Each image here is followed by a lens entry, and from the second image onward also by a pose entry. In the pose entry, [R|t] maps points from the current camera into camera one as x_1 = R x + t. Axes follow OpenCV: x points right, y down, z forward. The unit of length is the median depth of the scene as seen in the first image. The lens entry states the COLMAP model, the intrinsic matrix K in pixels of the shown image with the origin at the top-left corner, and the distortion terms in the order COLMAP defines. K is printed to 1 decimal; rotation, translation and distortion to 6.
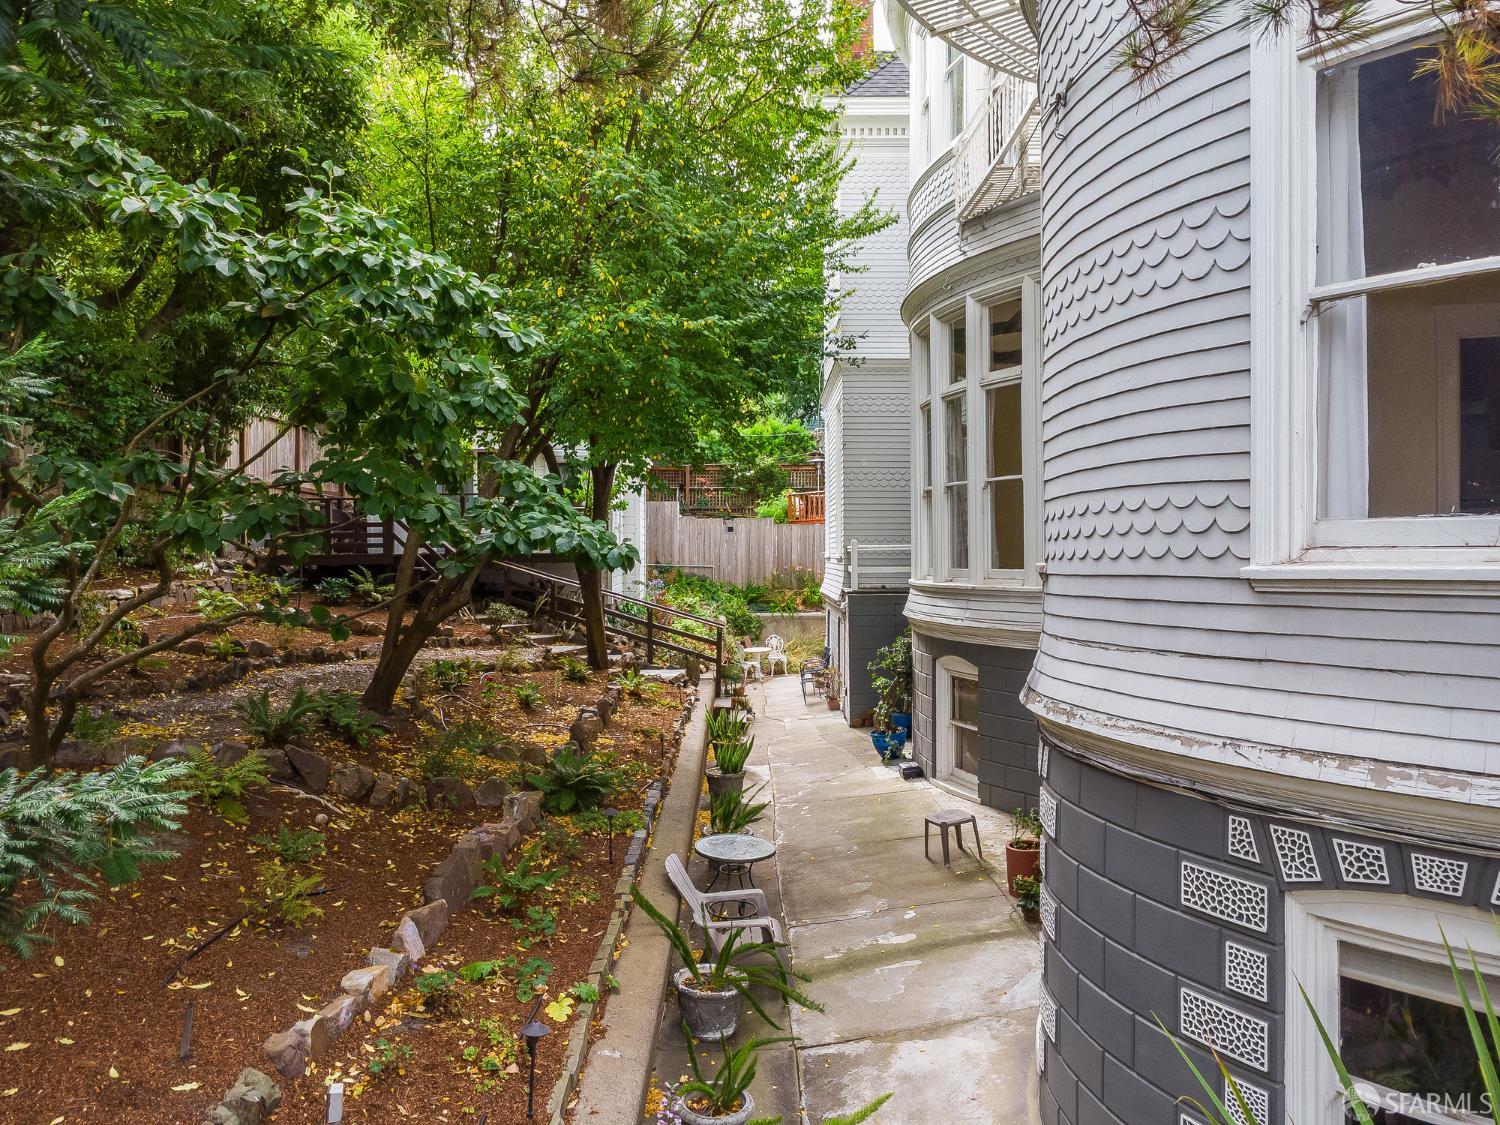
lens RADIAL K [[1091.1, 0, 750.0], [0, 1091.1, 562.5], [0, 0, 1]] dist [0.008958, -0.001826]
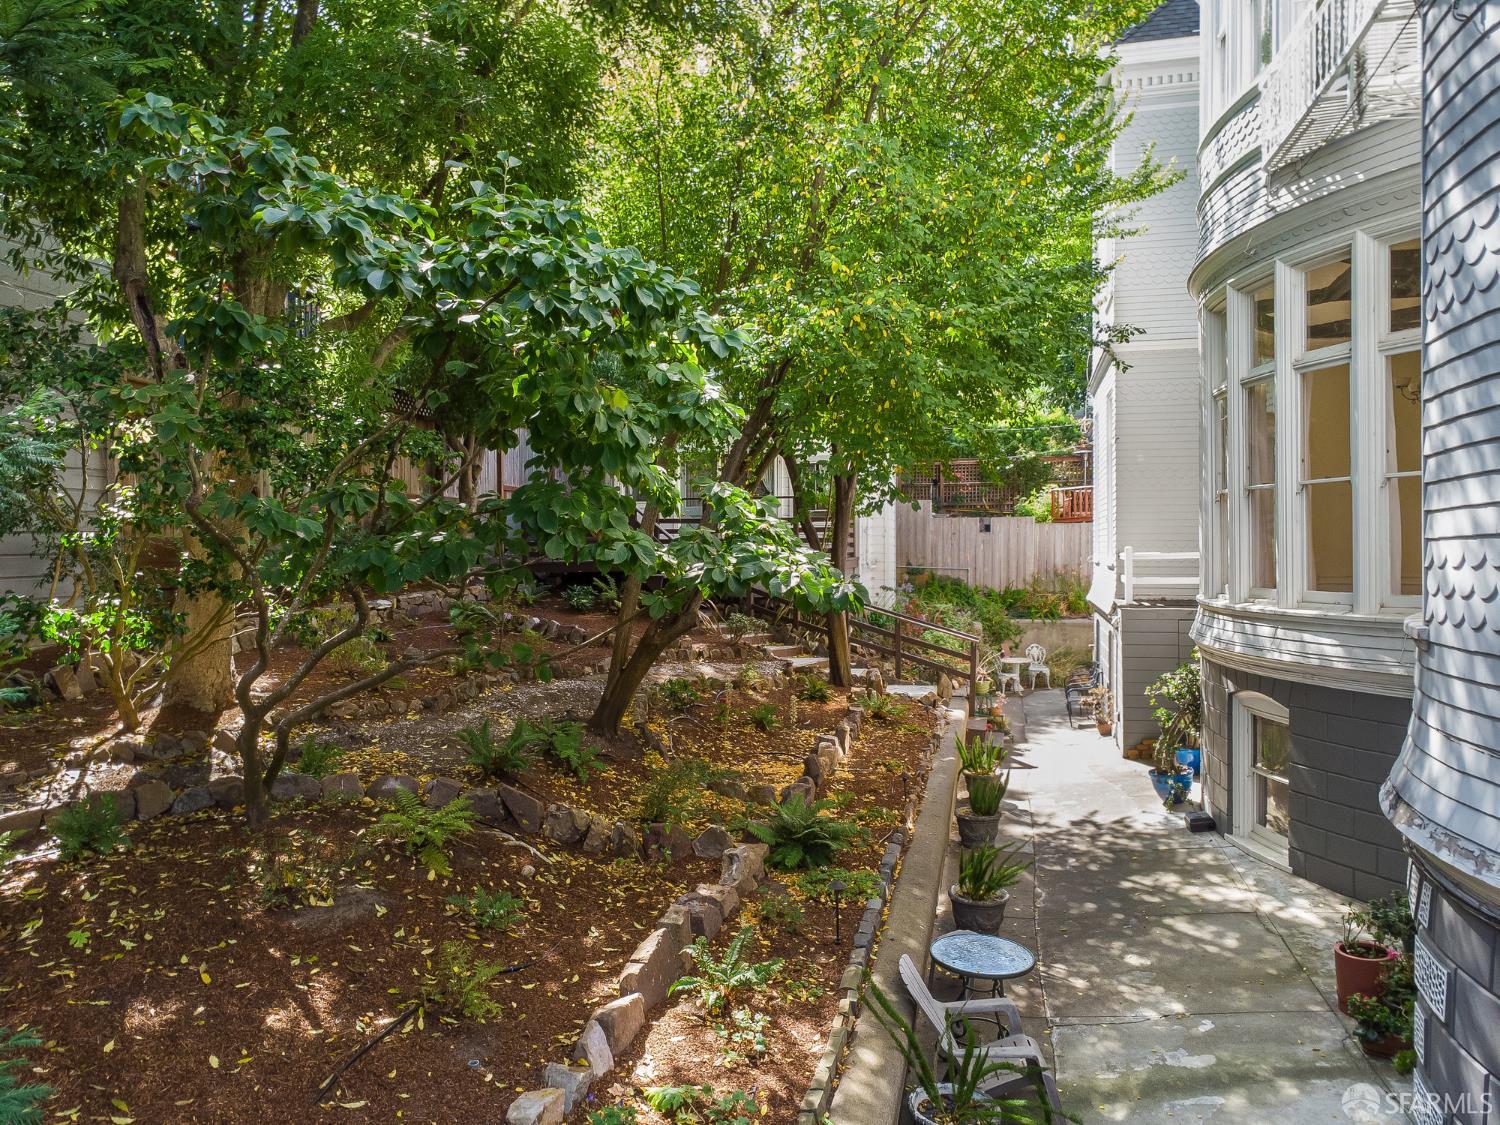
lens RADIAL K [[1085.7, 0, 748.5], [0, 1085.7, 567.2], [0, 0, 1]] dist [0.011261, -0.008049]
pose [[0.972149, 0.002026, -0.234355, 0.003040], [0.001141, 0.999910, 0.013375, -0.022473], [0.234361, -0.013270, 0.972059, 0.097289]]
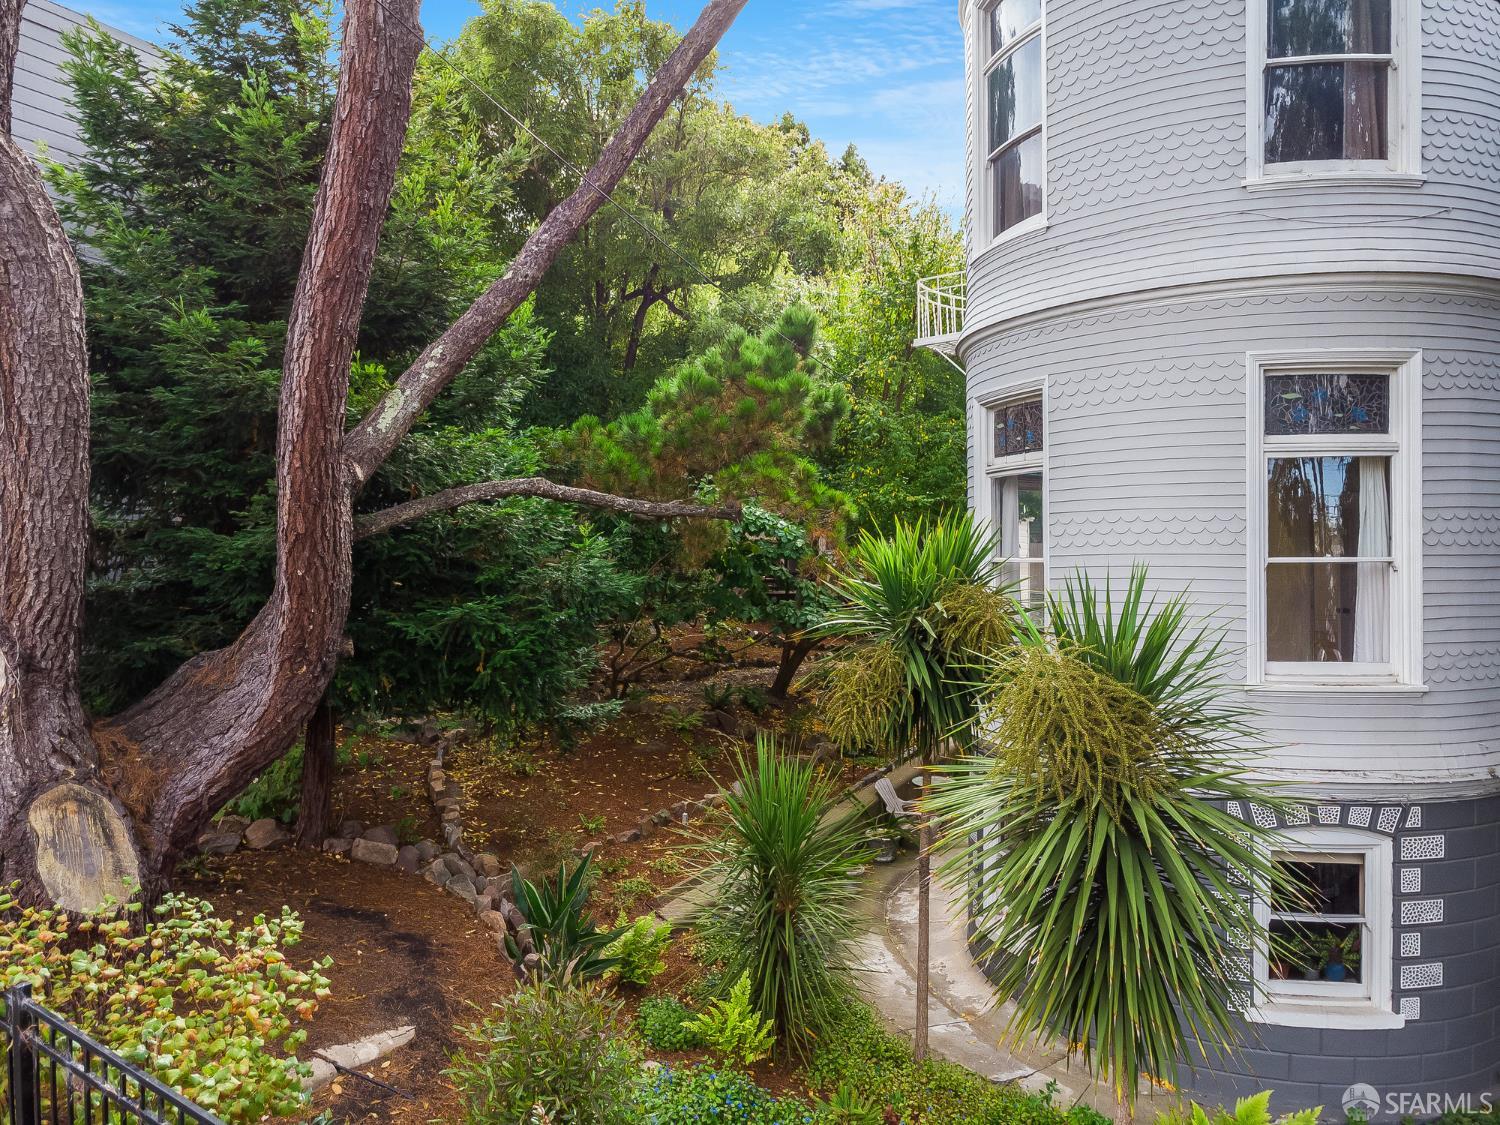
lens RADIAL K [[1085.7, 0, 748.5], [0, 1085.7, 567.2], [0, 0, 1]] dist [0.011261, -0.008049]
pose [[0.887073, 0.007281, -0.461571, 0.397238], [-0.005236, 0.999970, 0.005712, -0.079012], [0.461599, -0.002650, 0.887085, -0.546298]]
